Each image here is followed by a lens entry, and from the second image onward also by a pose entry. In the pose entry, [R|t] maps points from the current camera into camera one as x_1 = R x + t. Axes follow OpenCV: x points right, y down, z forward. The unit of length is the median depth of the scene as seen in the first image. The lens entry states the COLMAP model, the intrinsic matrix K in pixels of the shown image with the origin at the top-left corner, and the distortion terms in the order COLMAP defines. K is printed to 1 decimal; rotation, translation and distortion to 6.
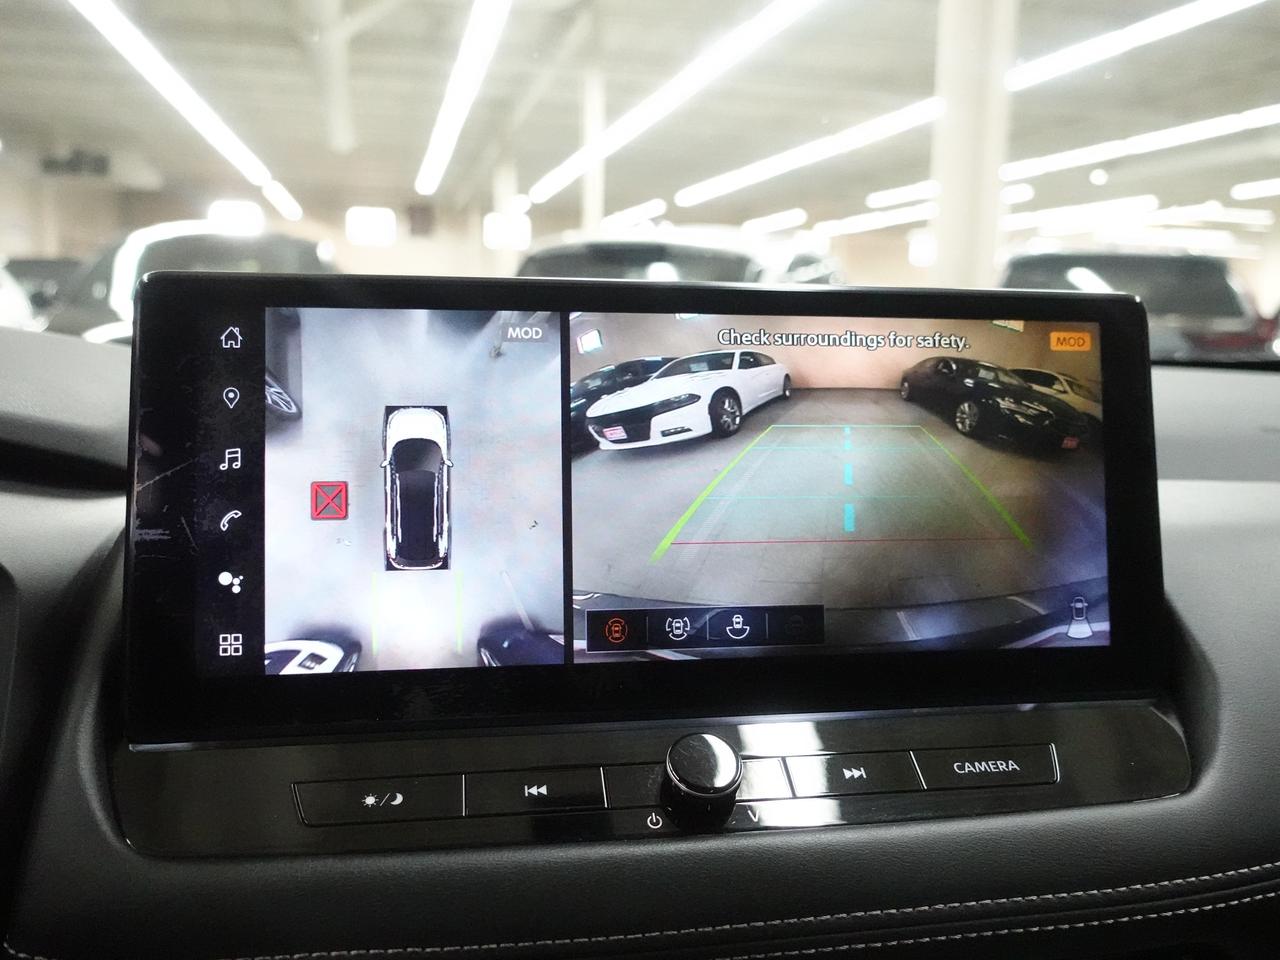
lens RADIAL K [[1092.7, 0, 640.0], [0, 1092.7, 480.0], [0, 0, 1]] dist [0.007317, 0.000317]
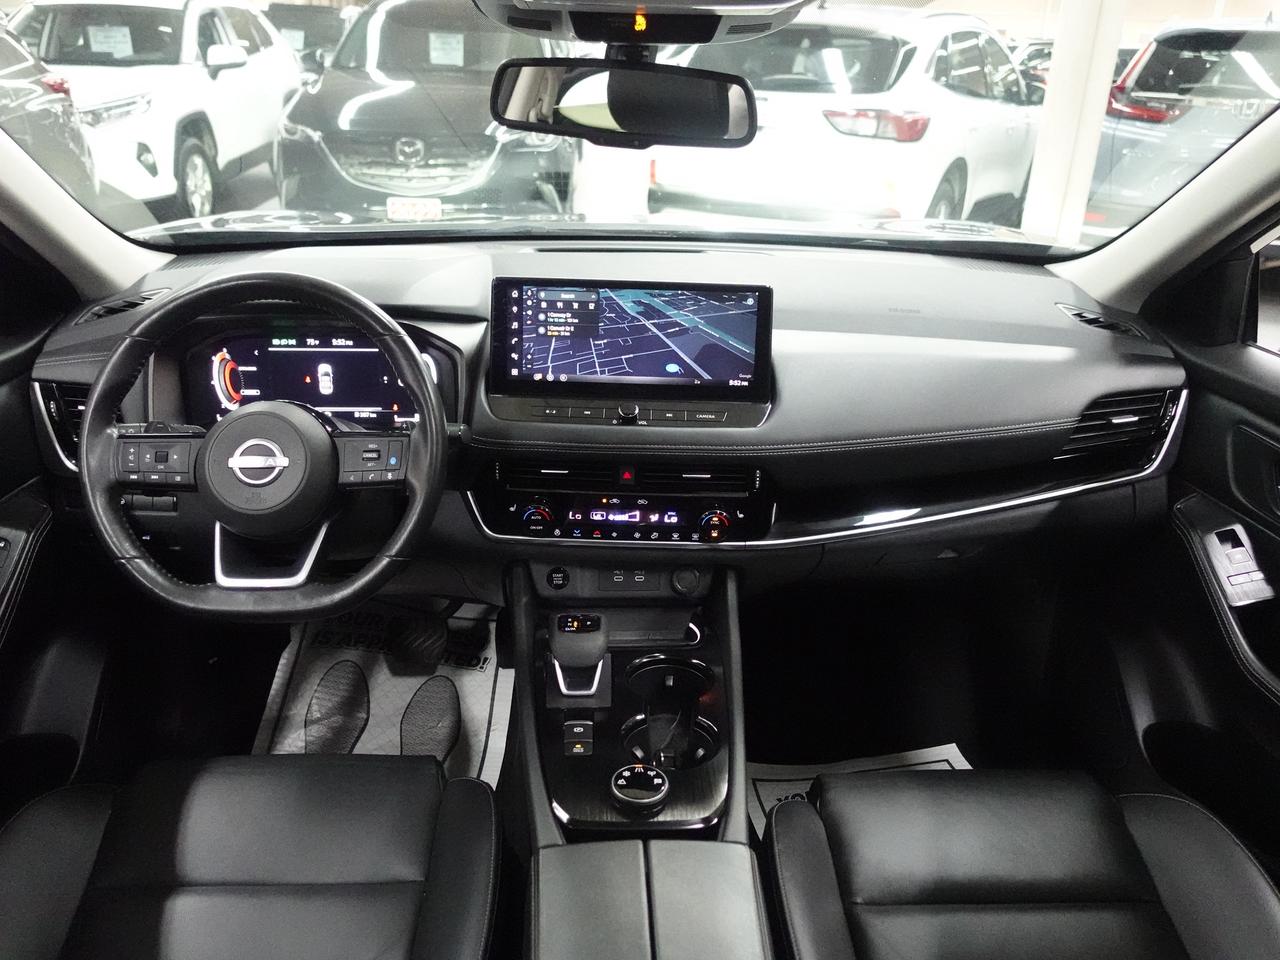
lens RADIAL K [[999.7, 0, 640.0], [0, 999.7, 480.0], [0, 0, 1]] dist [0.009813, 0.001228]
pose [[0.981859, 0.084102, -0.169941, 0.730799], [-0.035300, 0.961659, 0.271966, -0.480275], [0.186298, -0.261034, 0.947182, -2.483366]]
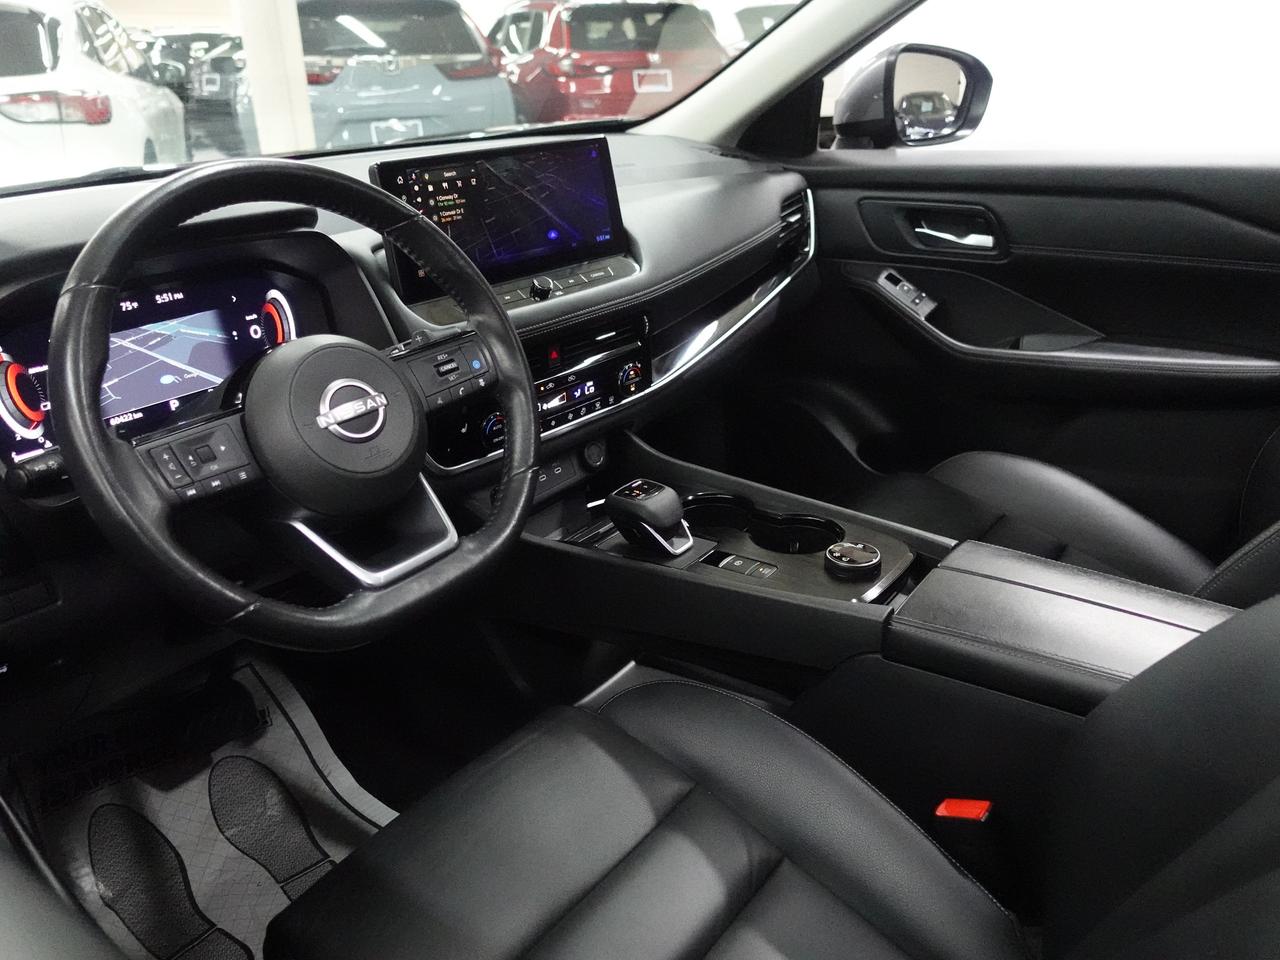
lens RADIAL K [[999.7, 0, 640.0], [0, 999.7, 480.0], [0, 0, 1]] dist [0.009813, 0.001228]
pose [[0.771658, -0.286368, 0.567924, -1.796765], [0.125072, 0.943794, 0.305956, -0.110310], [-0.623619, -0.165062, 0.764103, -1.914731]]
